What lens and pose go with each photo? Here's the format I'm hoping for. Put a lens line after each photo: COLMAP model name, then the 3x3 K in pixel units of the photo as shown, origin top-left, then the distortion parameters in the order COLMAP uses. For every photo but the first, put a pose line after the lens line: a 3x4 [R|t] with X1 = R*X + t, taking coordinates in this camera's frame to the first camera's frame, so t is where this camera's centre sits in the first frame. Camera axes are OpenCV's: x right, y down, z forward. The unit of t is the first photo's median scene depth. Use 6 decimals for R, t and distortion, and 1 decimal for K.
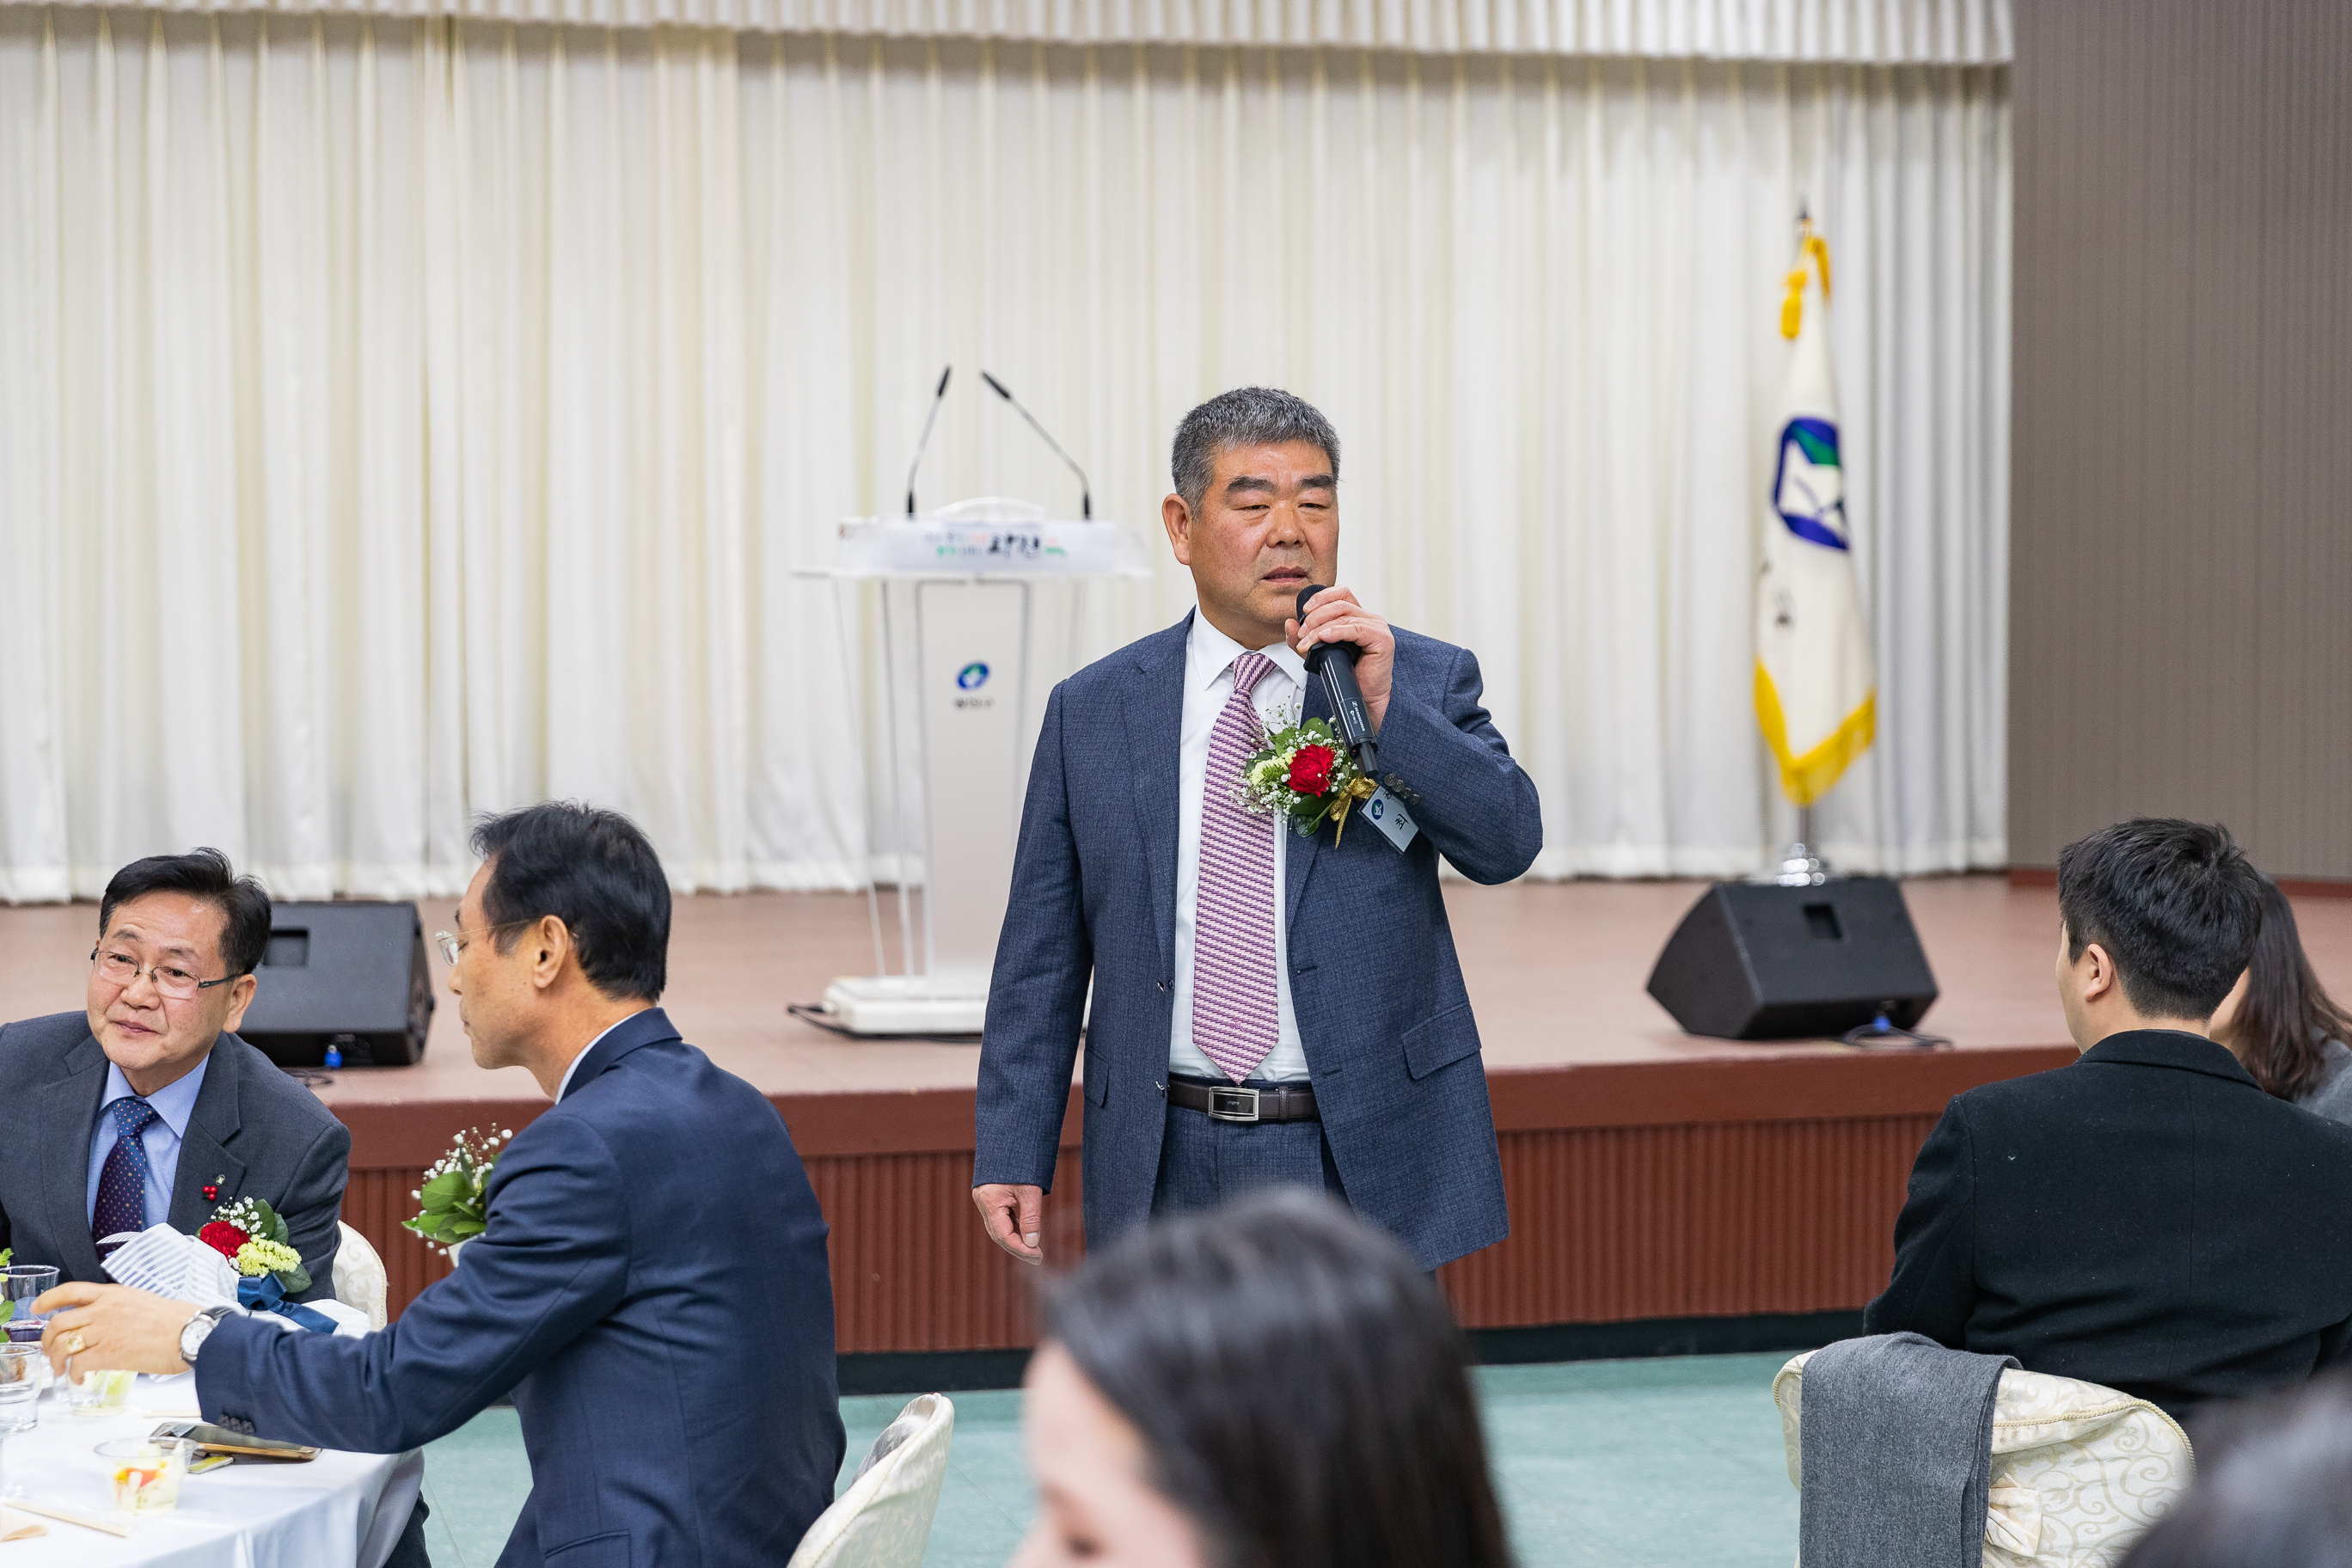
lens RADIAL K [[4476.9, 0, 1180.0], [0, 4476.9, 780.2], [0, 0, 1]] dist [0.015210, -0.007259]
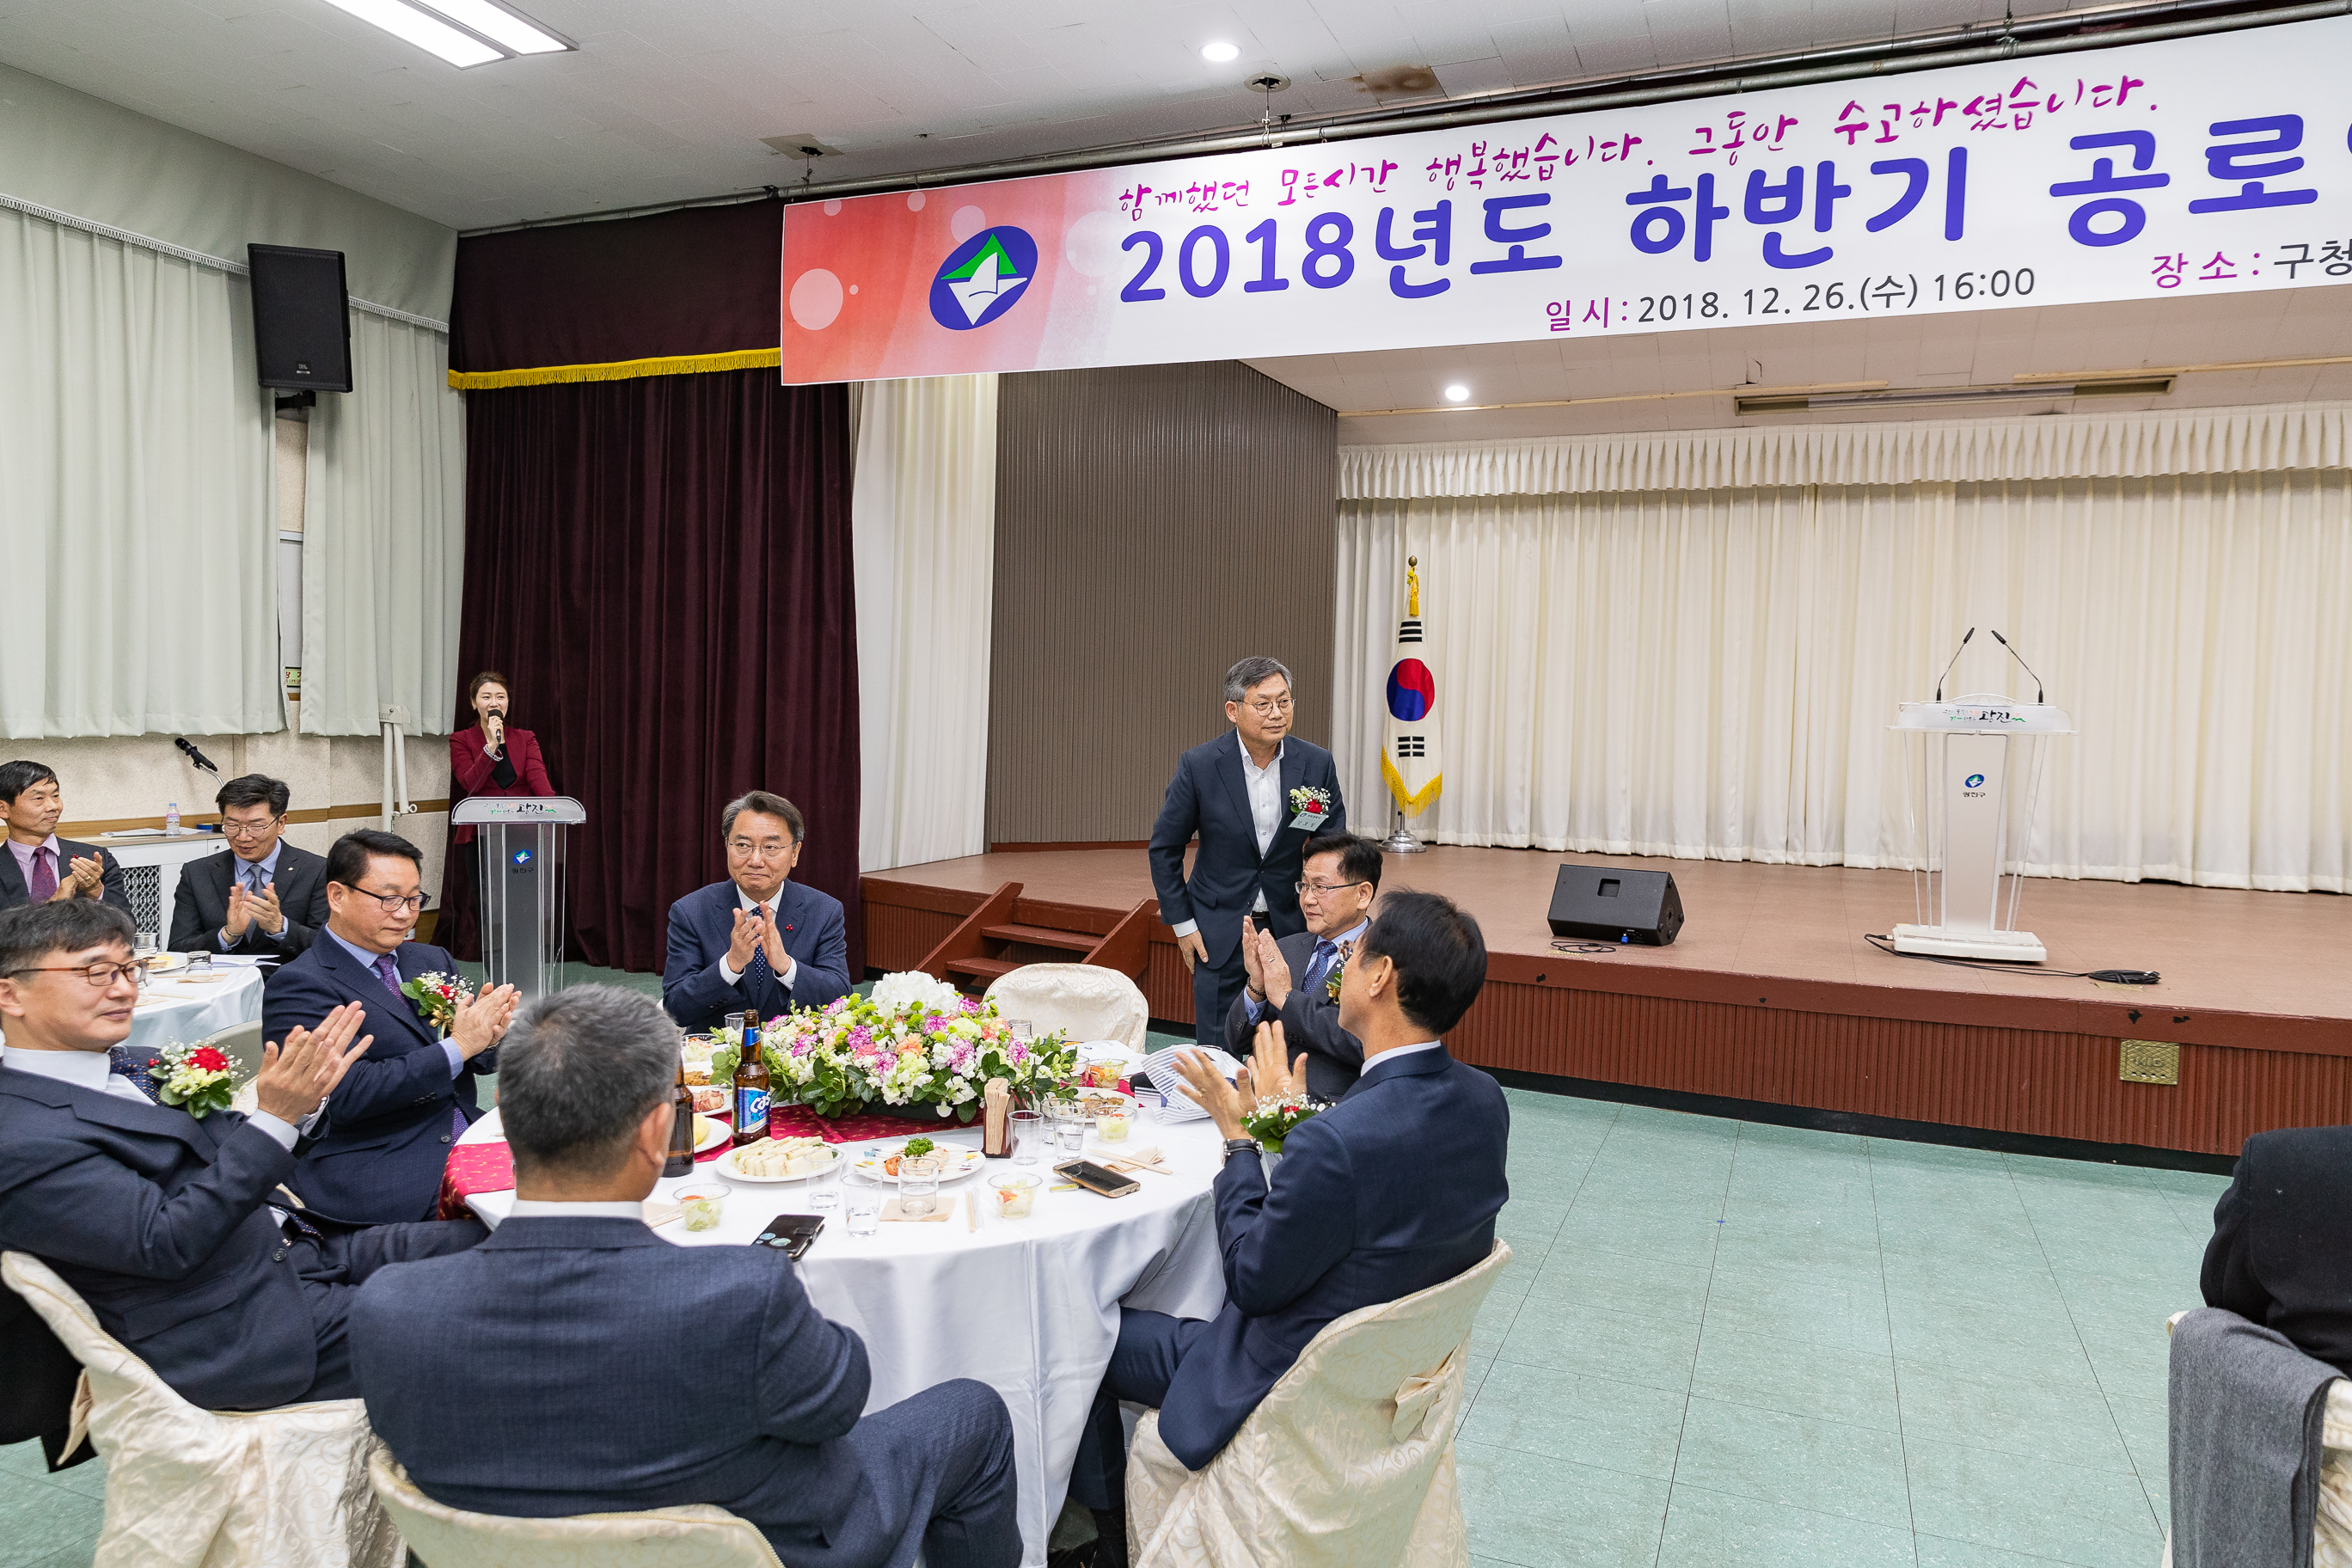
lens RADIAL K [[1558.3, 0, 1169.6], [0, 1558.3, 789.4], [0, 0, 1]] dist [0.010845, -0.004922]
pose [[0.797886, 0.047630, -0.600924, 0.065108], [-0.049542, 0.998682, 0.013376, -0.008133], [0.600769, 0.019099, 0.799194, 0.164810]]
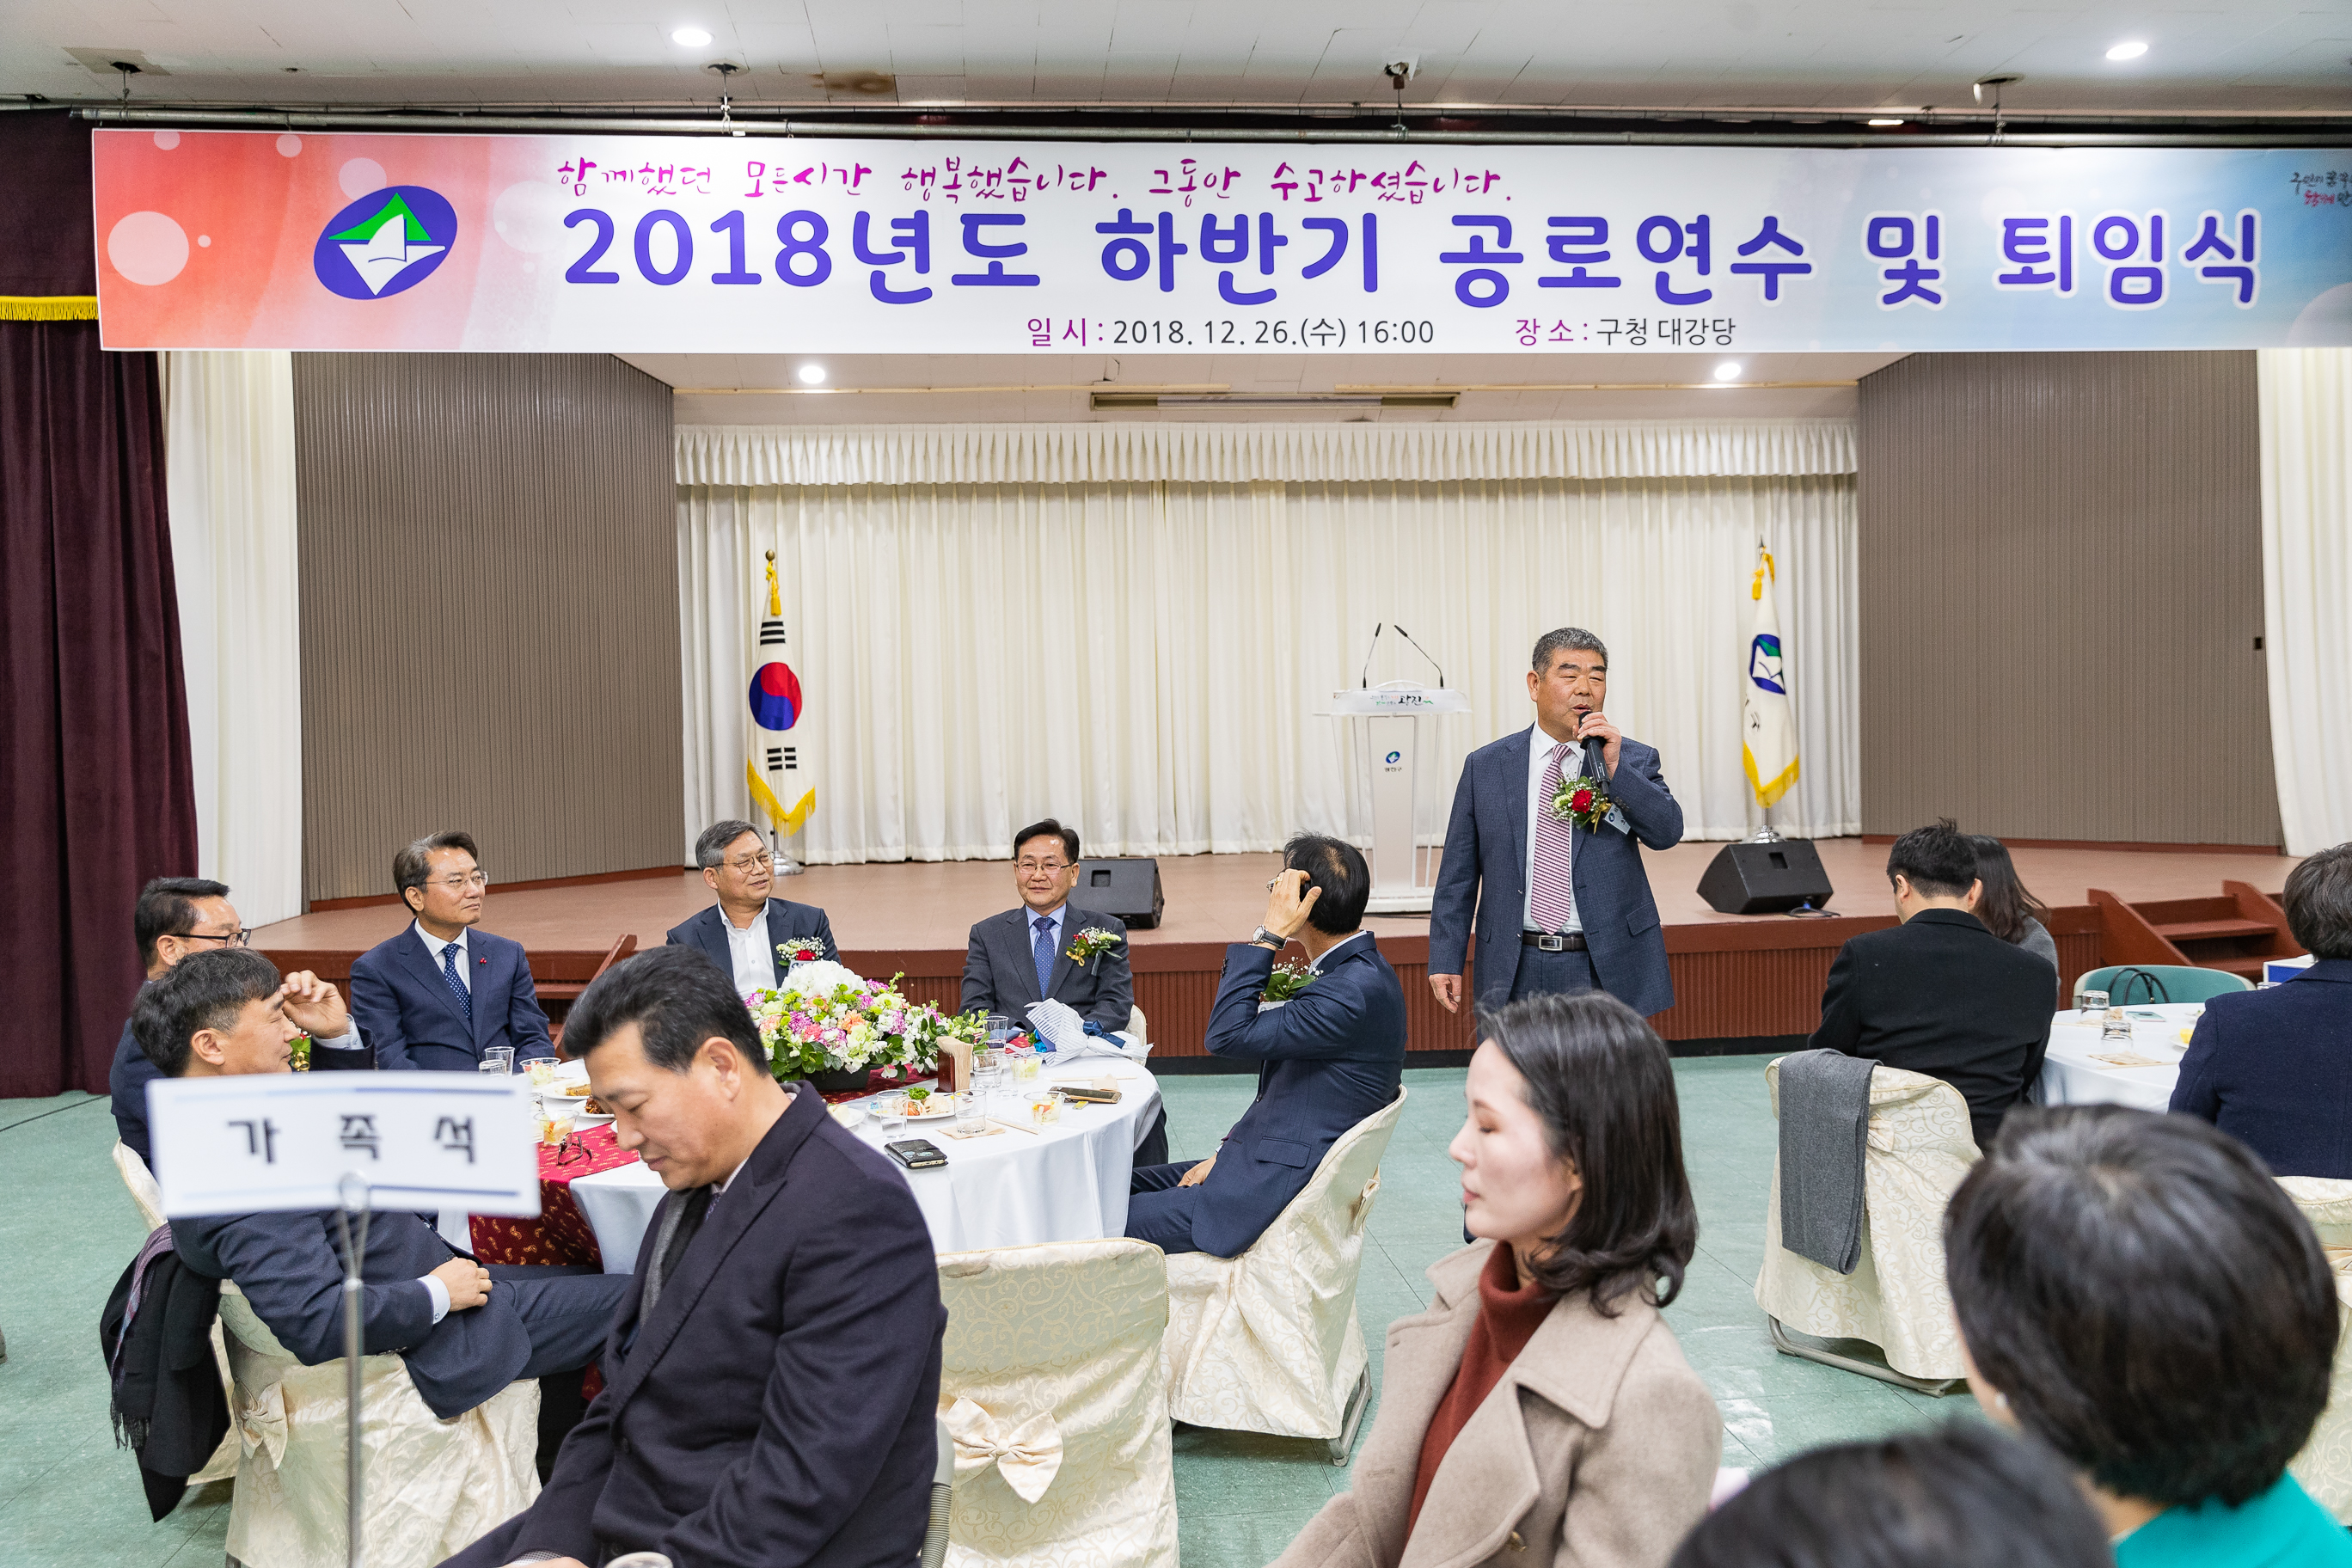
lens RADIAL K [[1919.2, 0, 1175.1], [0, 1919.2, 790.9], [0, 0, 1]] dist [-0.008338, 0.003979]
pose [[0.987348, -0.016213, -0.157736, -0.001216], [0.015225, 0.999856, -0.007468, -0.000266], [0.157834, 0.004972, 0.987453, 0.008479]]
